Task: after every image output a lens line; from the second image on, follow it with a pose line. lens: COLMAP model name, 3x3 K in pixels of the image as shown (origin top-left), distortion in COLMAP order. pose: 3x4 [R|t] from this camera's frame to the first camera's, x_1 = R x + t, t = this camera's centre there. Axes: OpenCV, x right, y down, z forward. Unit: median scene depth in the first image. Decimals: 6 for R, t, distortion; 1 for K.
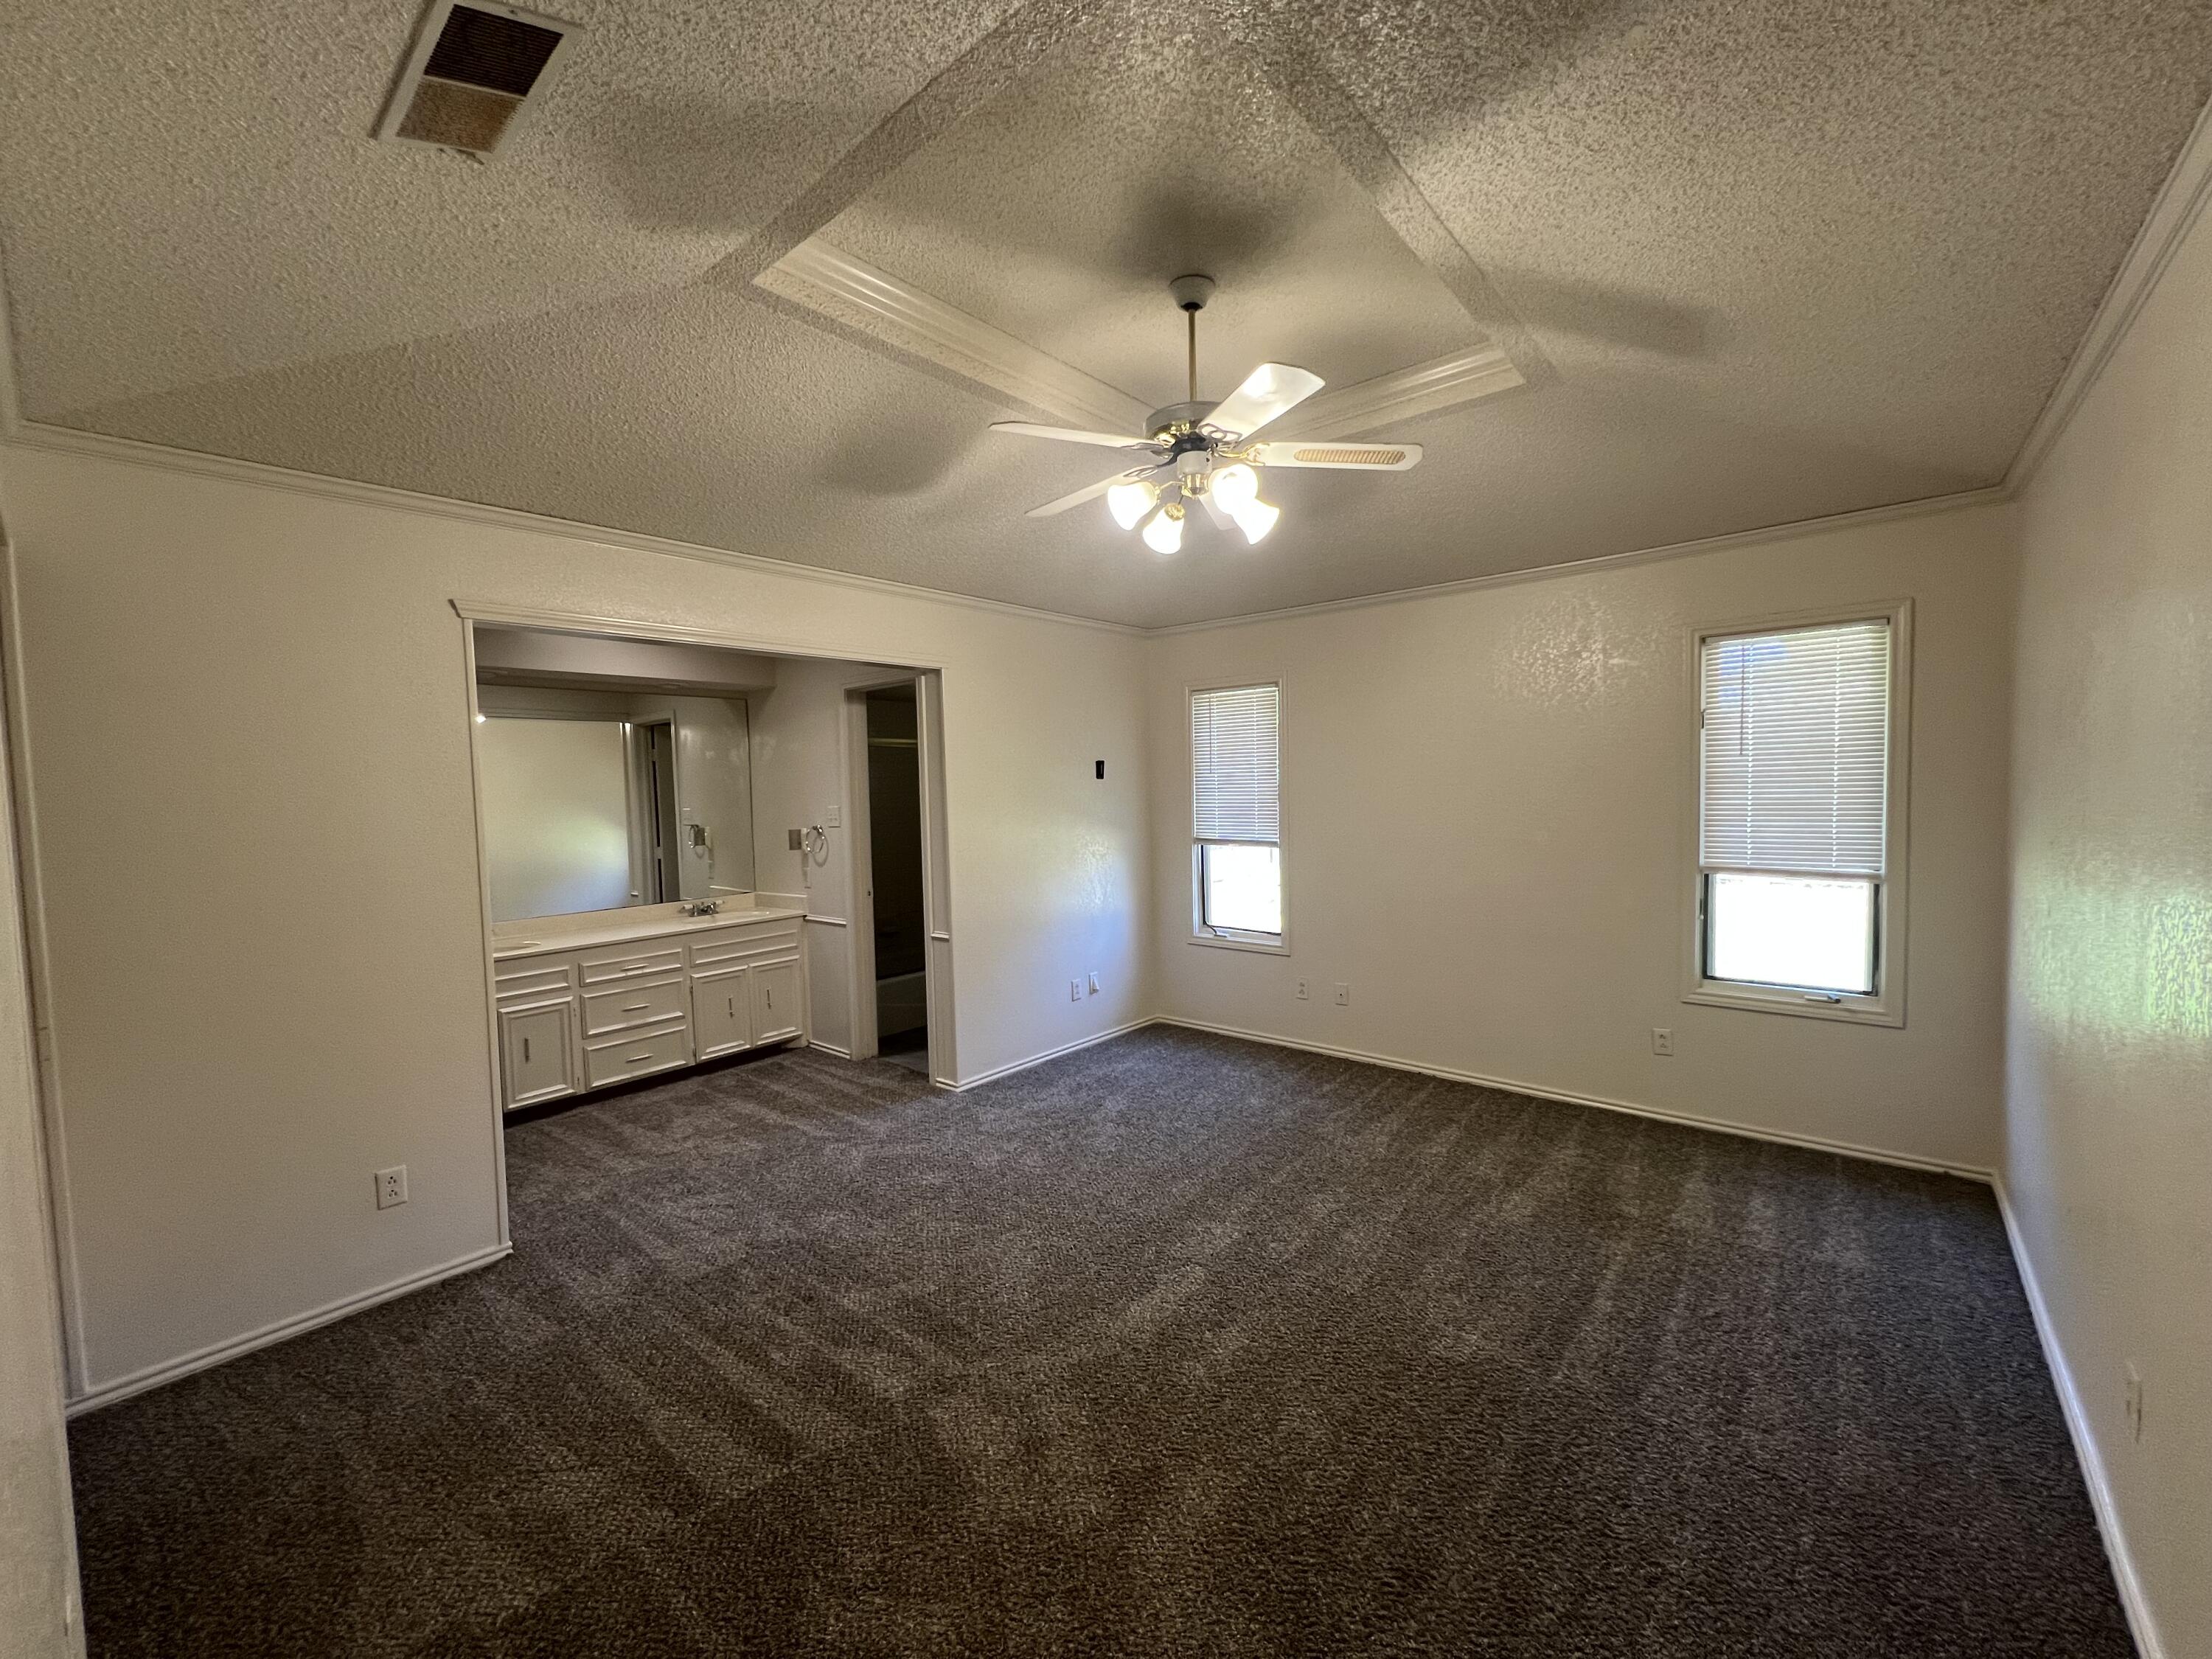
lens RADIAL K [[889.2, 0, 1101.9], [0, 889.2, 827.5], [0, 0, 1]] dist [-0.000772, 0.000877]
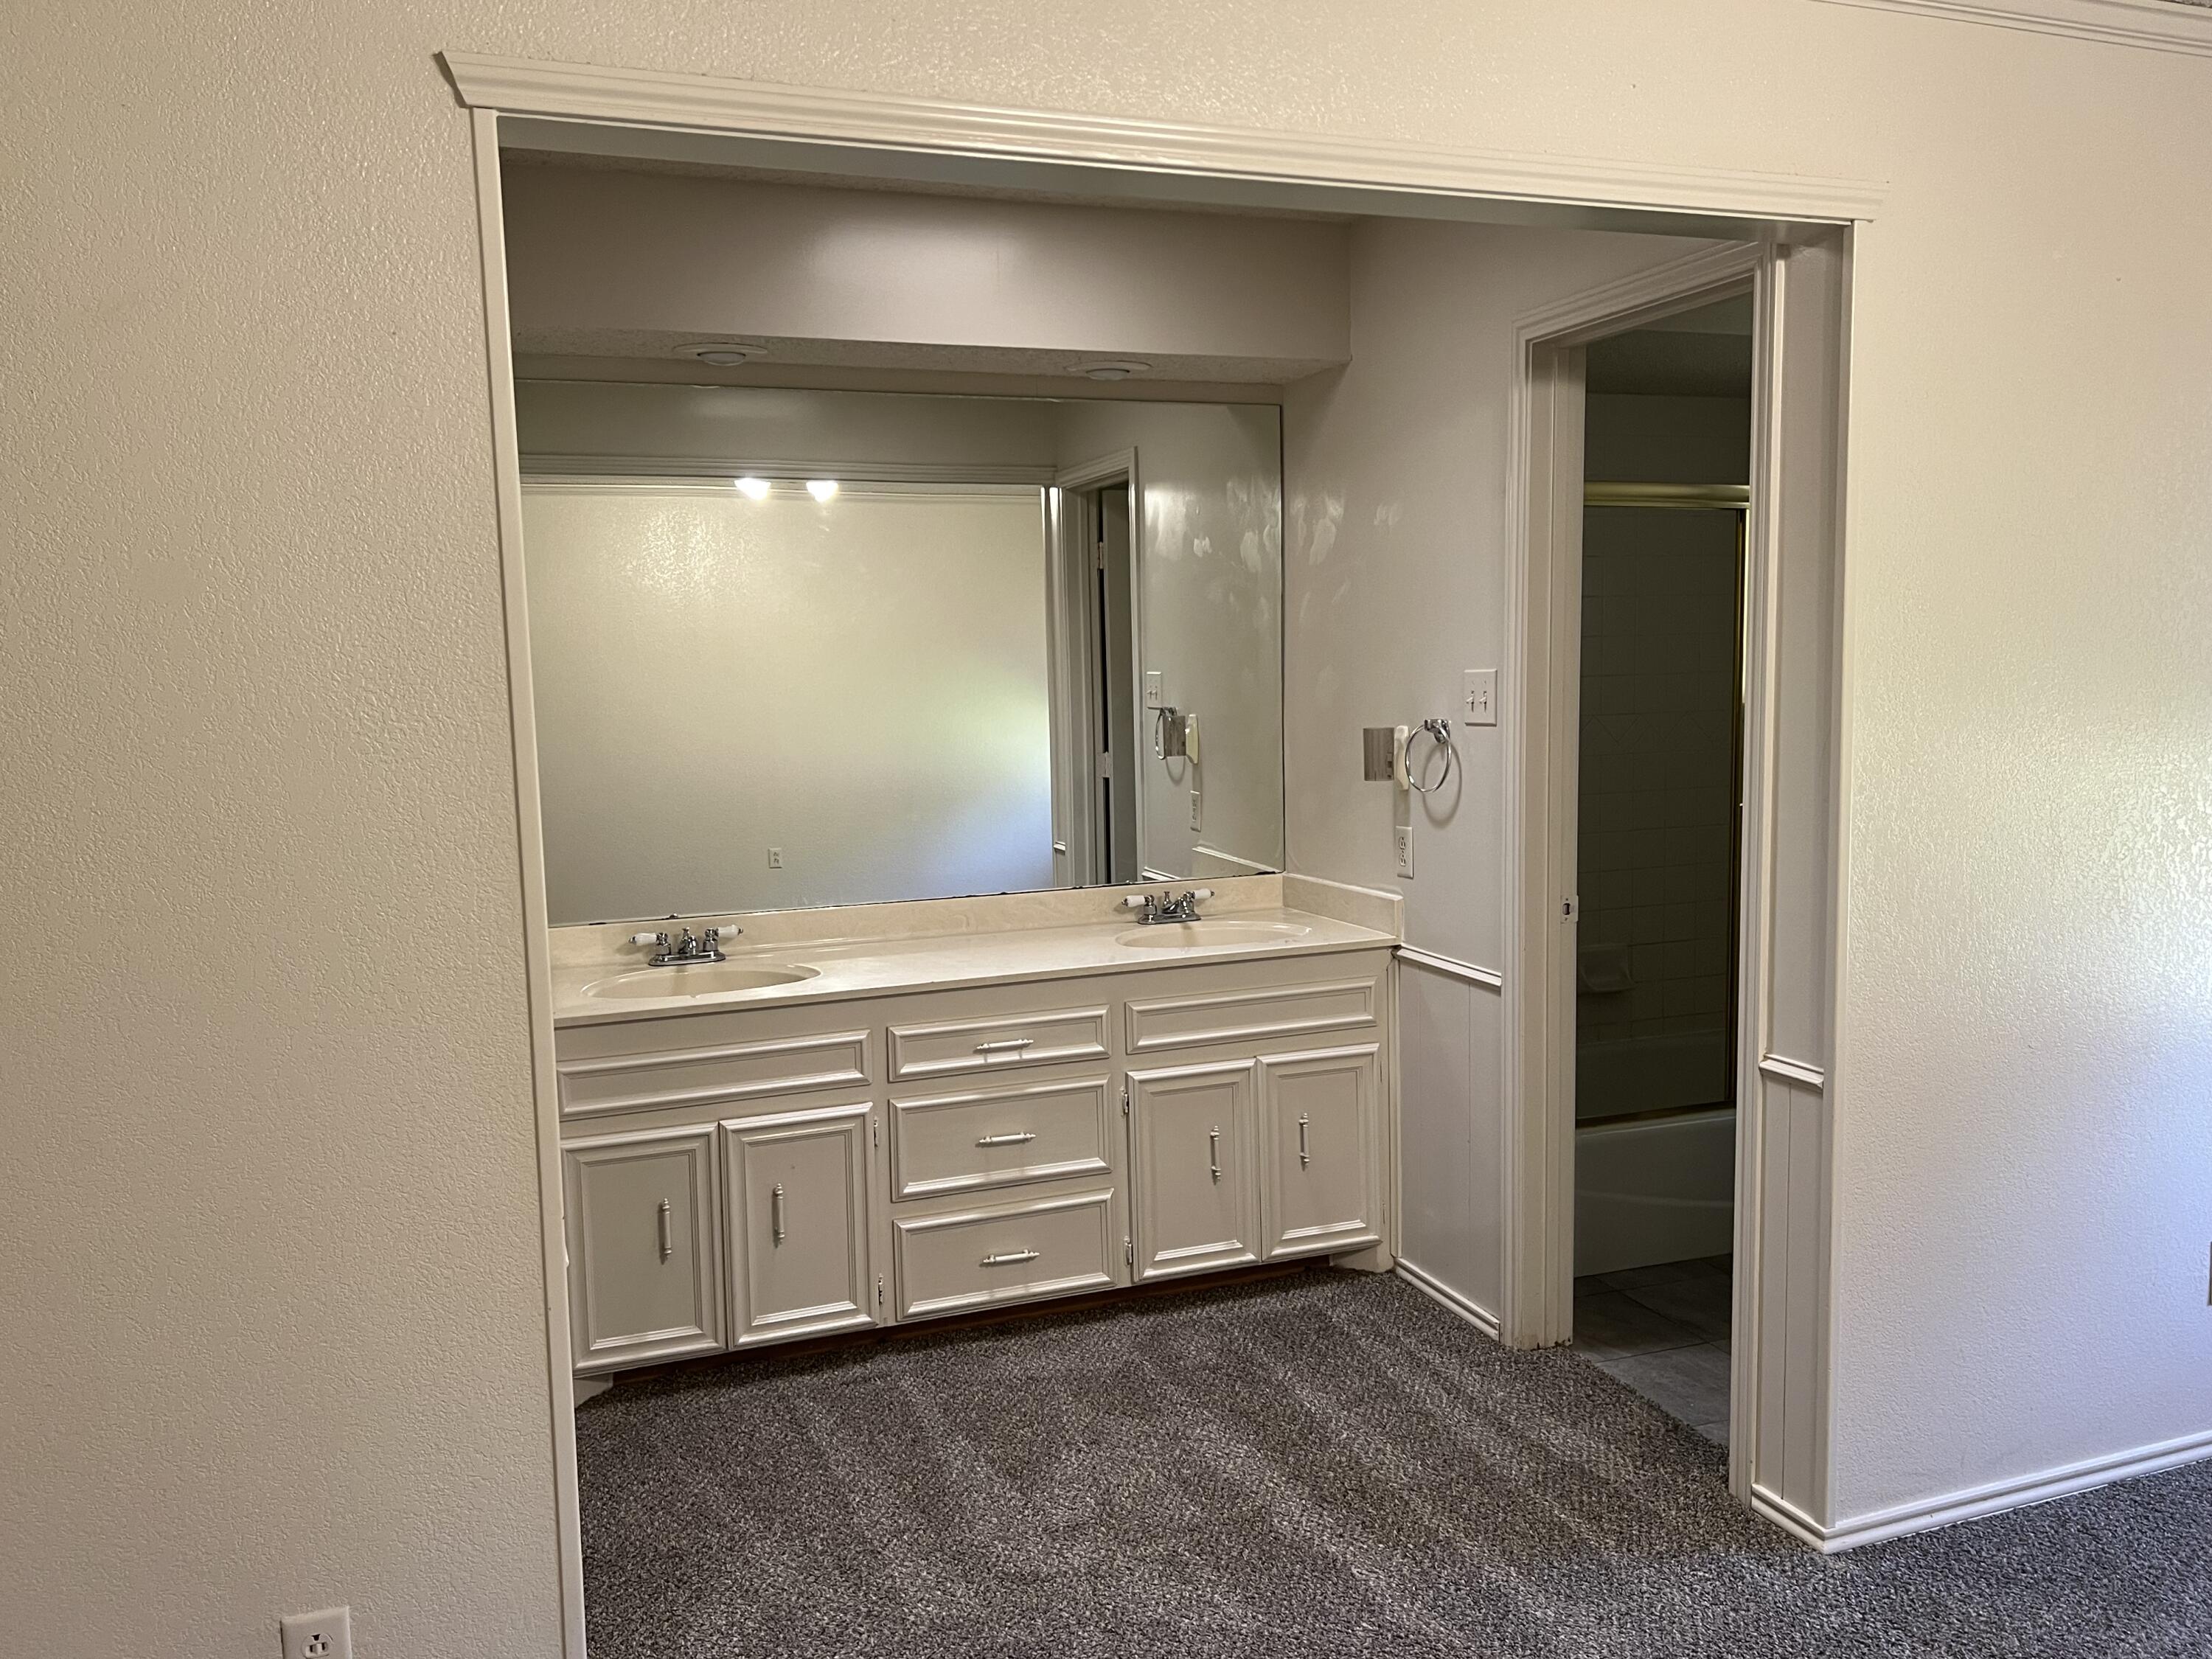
lens RADIAL K [[1666.8, 0, 1101.5], [0, 1666.8, 820.5], [0, 0, 1]] dist [0.025997, -0.022698]
pose [[0.874828, 0.055897, -0.481199, -0.104708], [-0.024563, 0.997161, 0.071175, -0.006910], [0.483811, -0.050446, 0.873717, 0.320076]]
